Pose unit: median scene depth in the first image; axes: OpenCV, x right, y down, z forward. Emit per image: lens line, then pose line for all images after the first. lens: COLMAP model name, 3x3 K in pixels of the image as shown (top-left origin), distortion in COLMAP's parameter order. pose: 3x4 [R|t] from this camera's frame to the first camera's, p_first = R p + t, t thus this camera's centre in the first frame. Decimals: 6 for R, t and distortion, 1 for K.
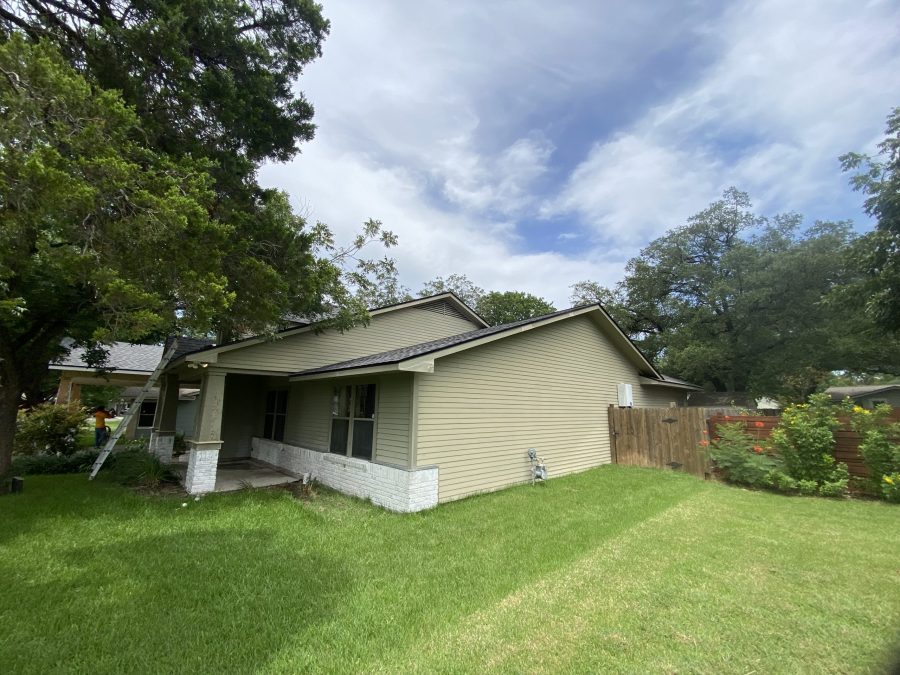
lens RADIAL K [[356.4, 0, 458.0], [0, 356.4, 336.4], [0, 0, 1]] dist [0.000423, -0.000266]
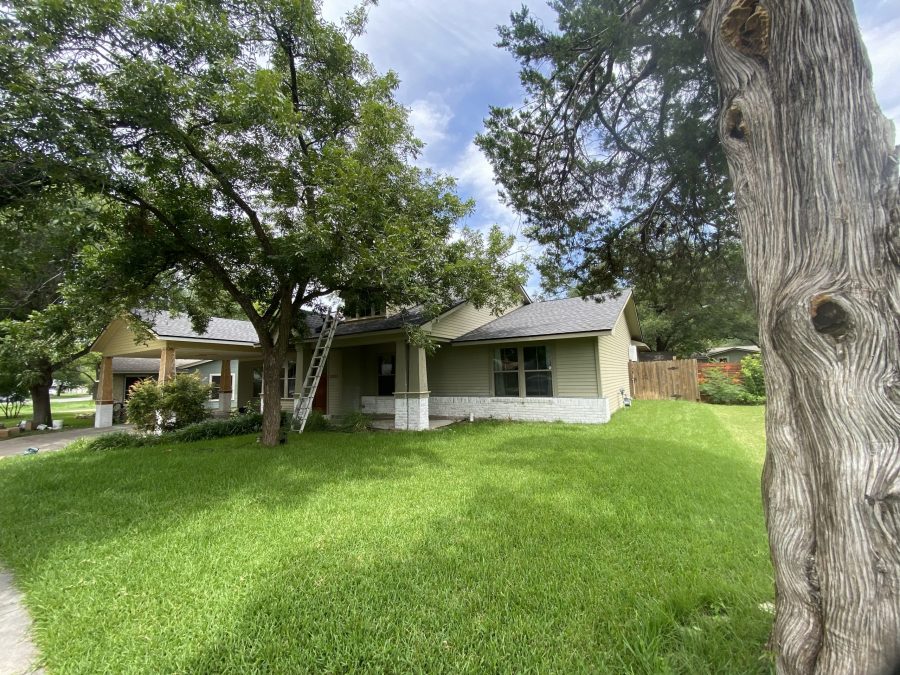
lens RADIAL K [[356.4, 0, 449.1], [0, 356.4, 337.3], [0, 0, 1]] dist [0.000423, -0.000266]
pose [[0.965299, -0.011655, 0.260887, -0.671376], [-0.011120, 0.996263, 0.085651, -0.012341], [-0.260911, -0.085580, 0.961562, -0.183202]]
